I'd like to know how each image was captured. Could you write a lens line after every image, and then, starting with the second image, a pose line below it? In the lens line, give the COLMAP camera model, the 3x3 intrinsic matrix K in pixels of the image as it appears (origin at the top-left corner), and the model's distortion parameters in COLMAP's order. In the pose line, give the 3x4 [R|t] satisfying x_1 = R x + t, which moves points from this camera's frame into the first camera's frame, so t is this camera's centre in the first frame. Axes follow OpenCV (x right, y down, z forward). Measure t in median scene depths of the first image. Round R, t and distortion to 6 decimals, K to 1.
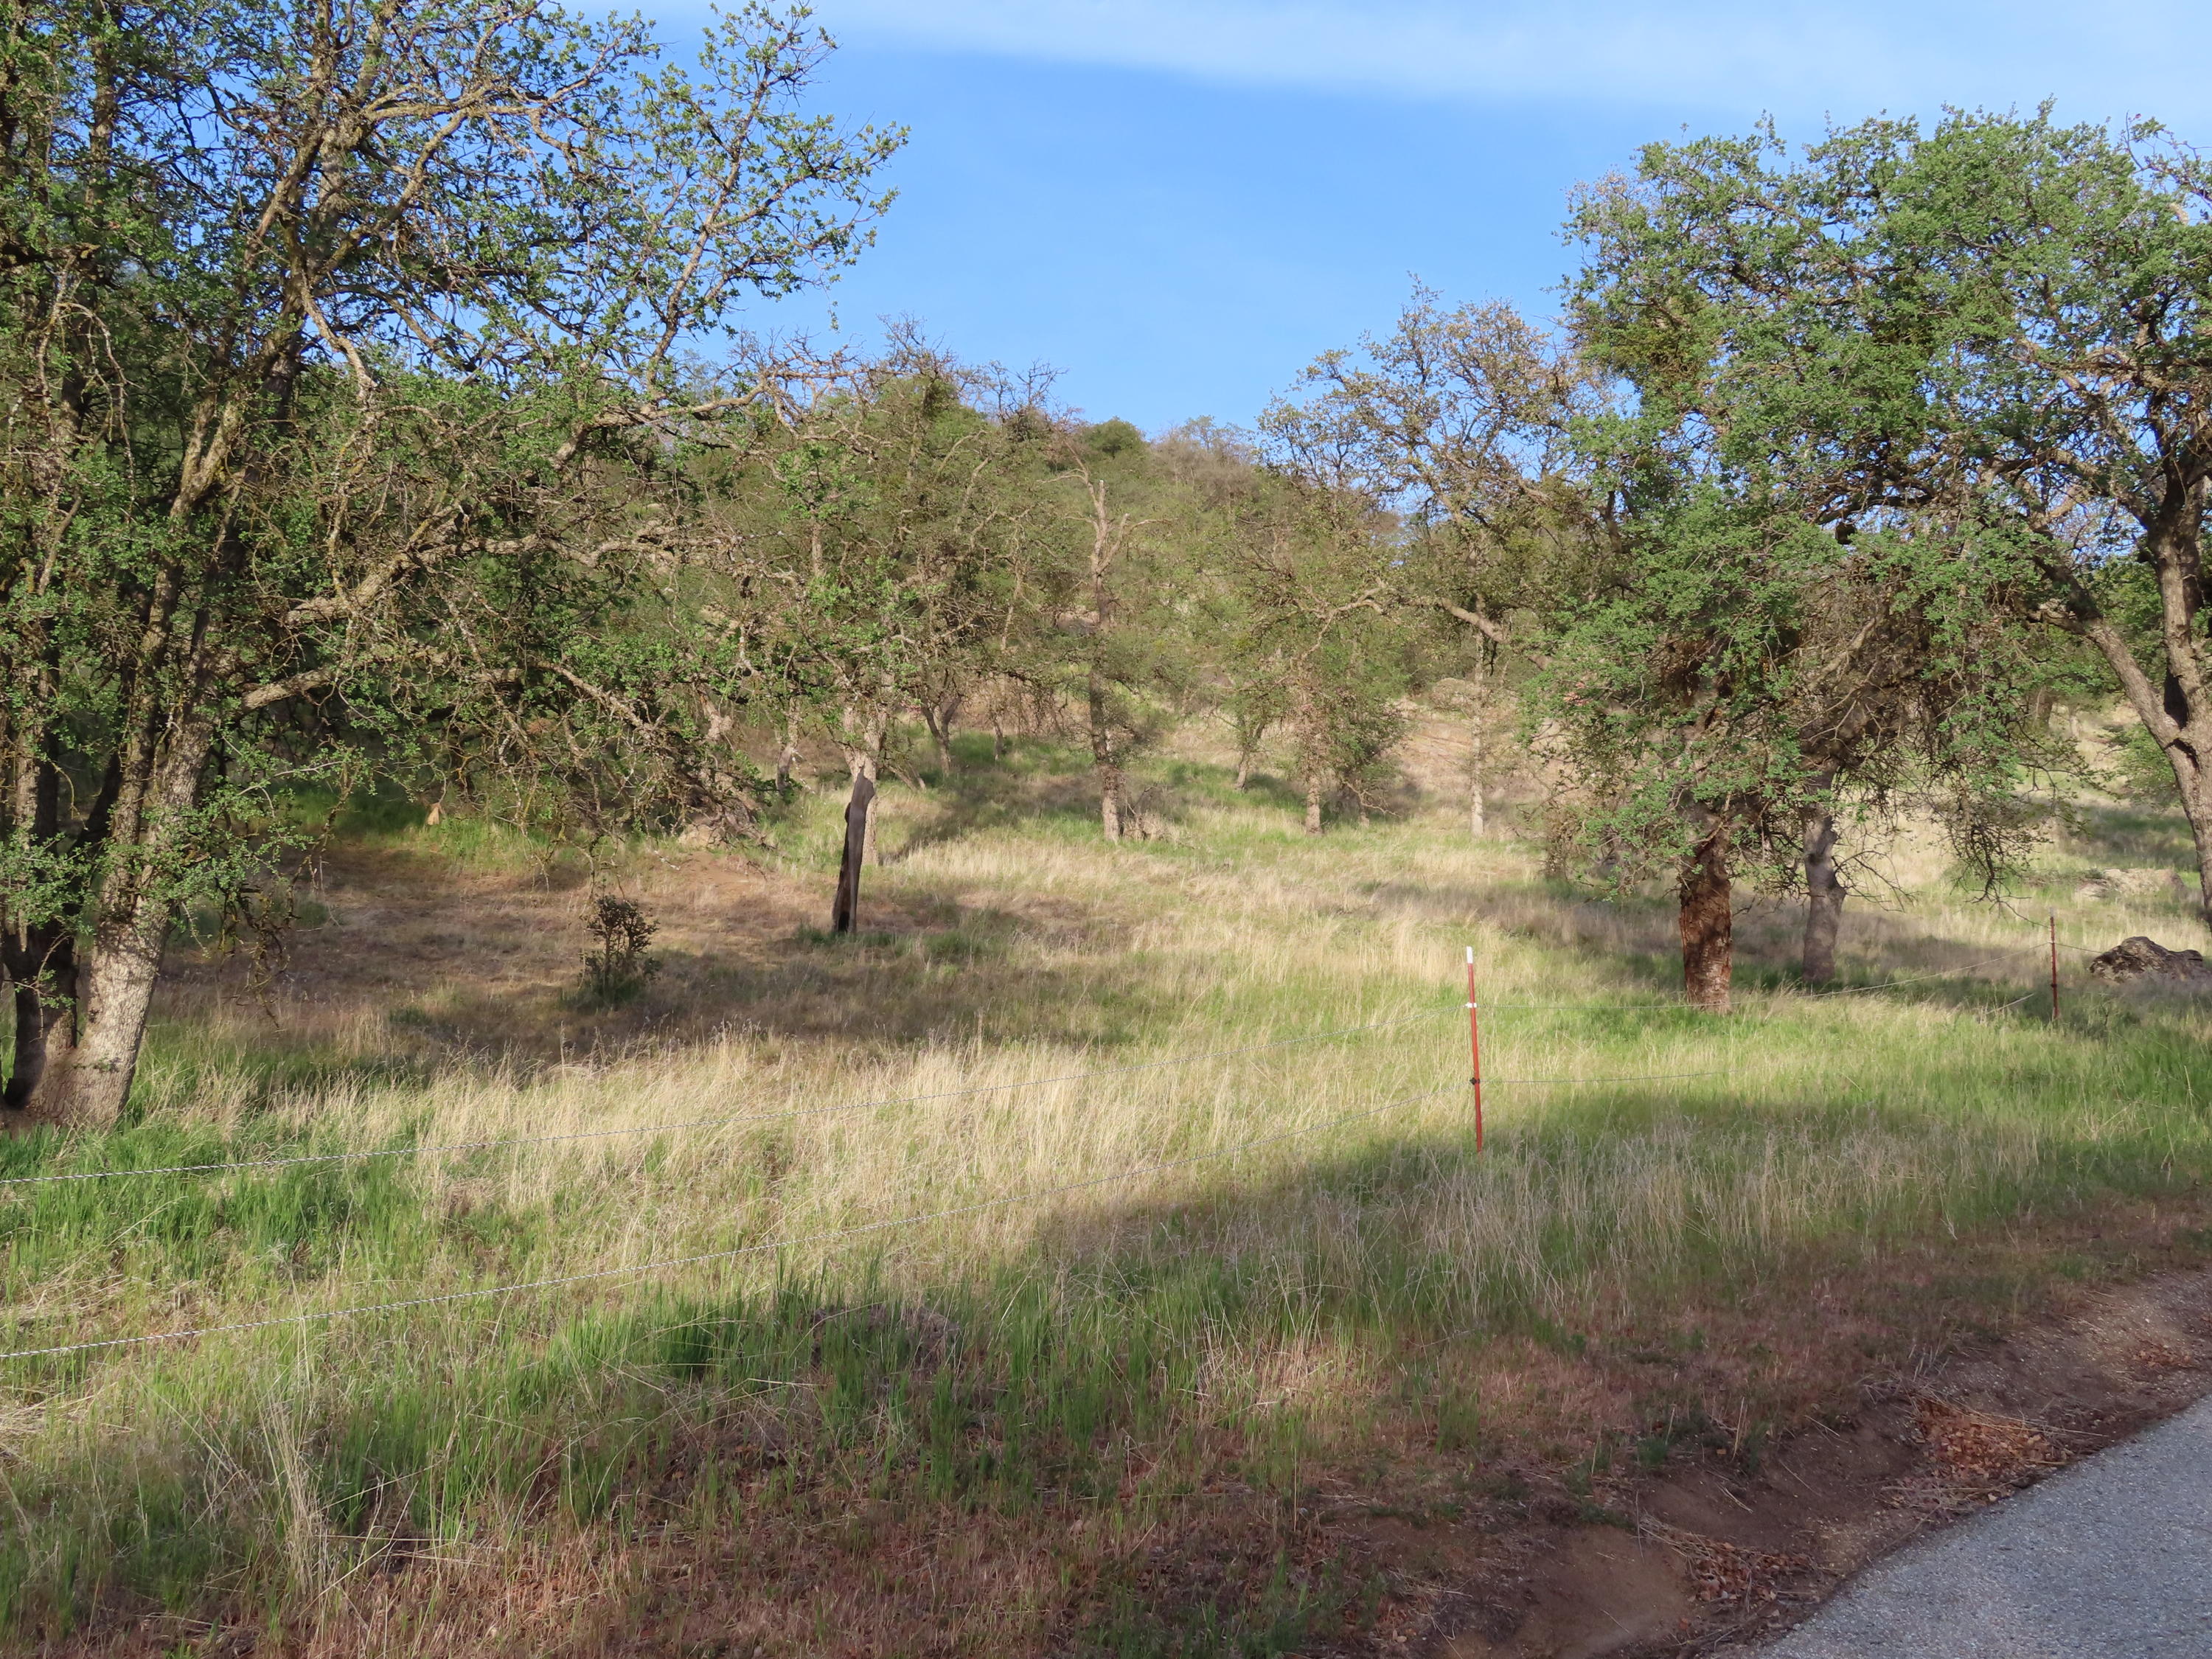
lens RADIAL K [[2327.4, 0, 1106.3], [0, 2327.4, 821.1], [0, 0, 1]] dist [-0.000113, 0.001265]
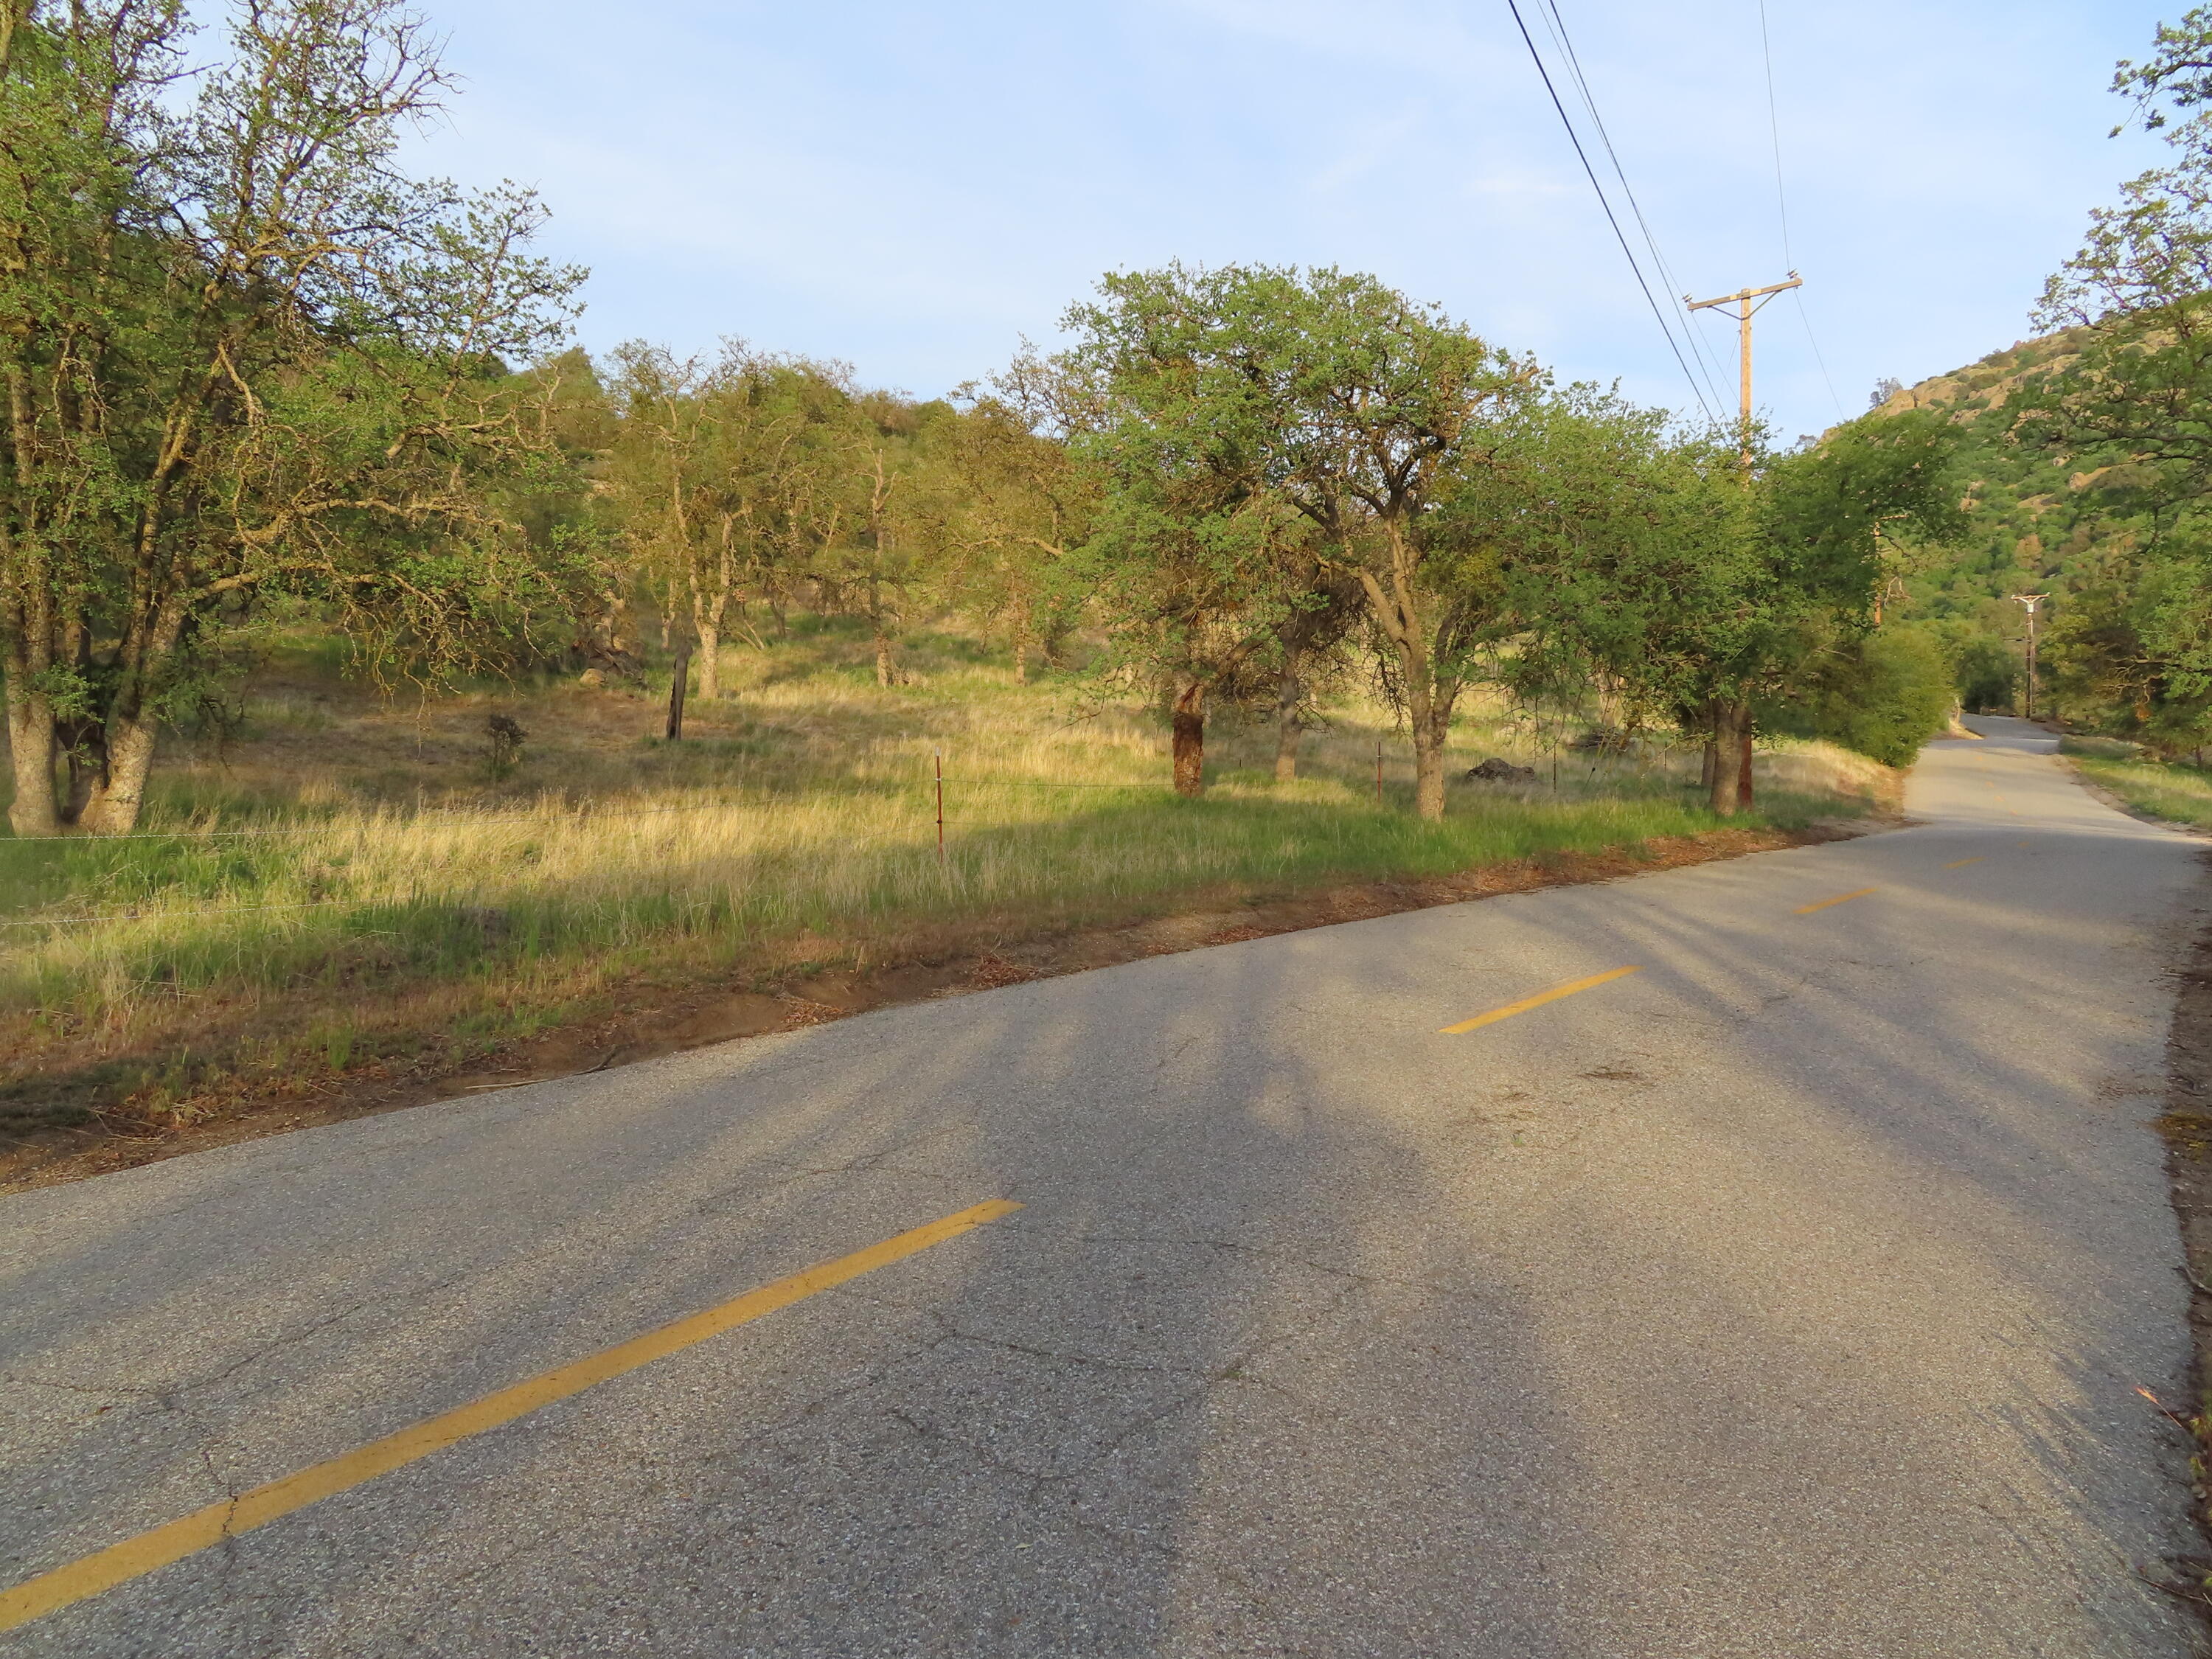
lens RADIAL K [[1572.6, 0, 1100.7], [0, 1572.6, 836.3], [0, 0, 1]] dist [-0.016976, 0.012019]
pose [[0.995232, 0.013322, 0.096621, 0.125430], [-0.023090, 0.994650, 0.100693, -0.001515], [-0.094763, -0.102443, 0.990215, -0.158537]]
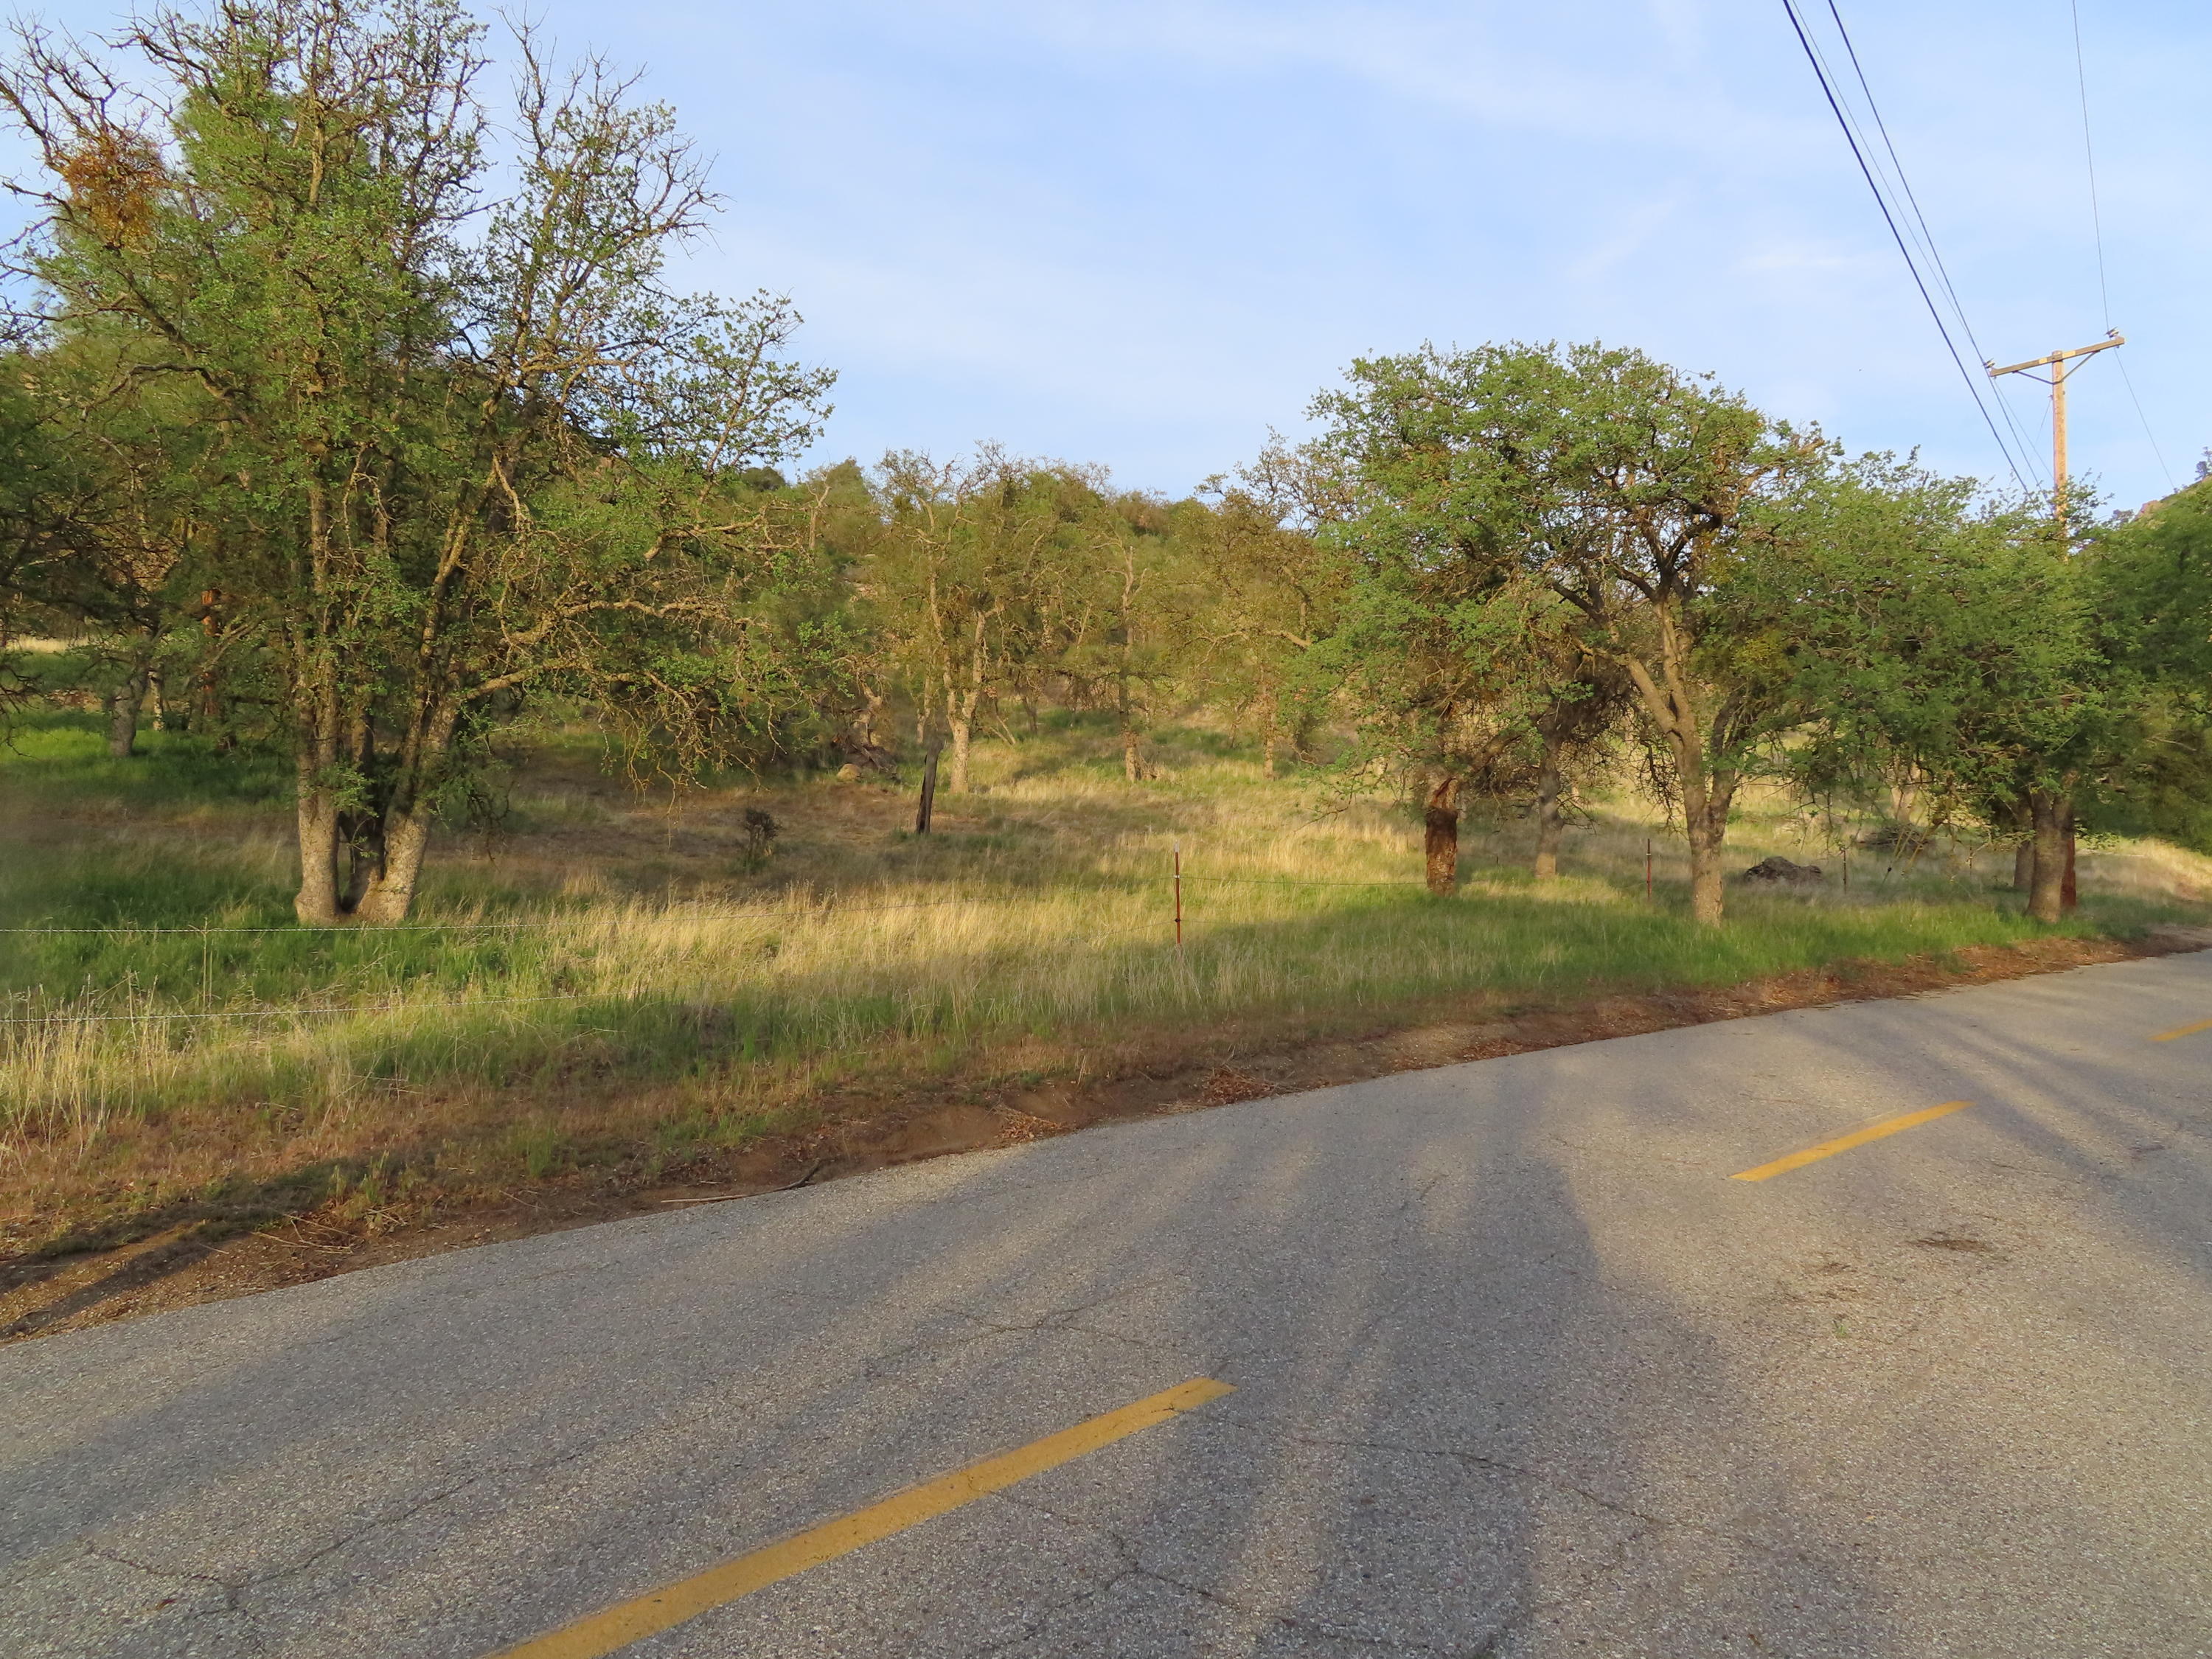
lens RADIAL K [[1572.6, 0, 1100.7], [0, 1572.6, 836.3], [0, 0, 1]] dist [-0.016976, 0.012019]
pose [[0.997743, 0.023057, -0.063071, 0.131999], [-0.020265, 0.998801, 0.044556, -0.001555], [0.064023, -0.043177, 0.997014, -0.125079]]
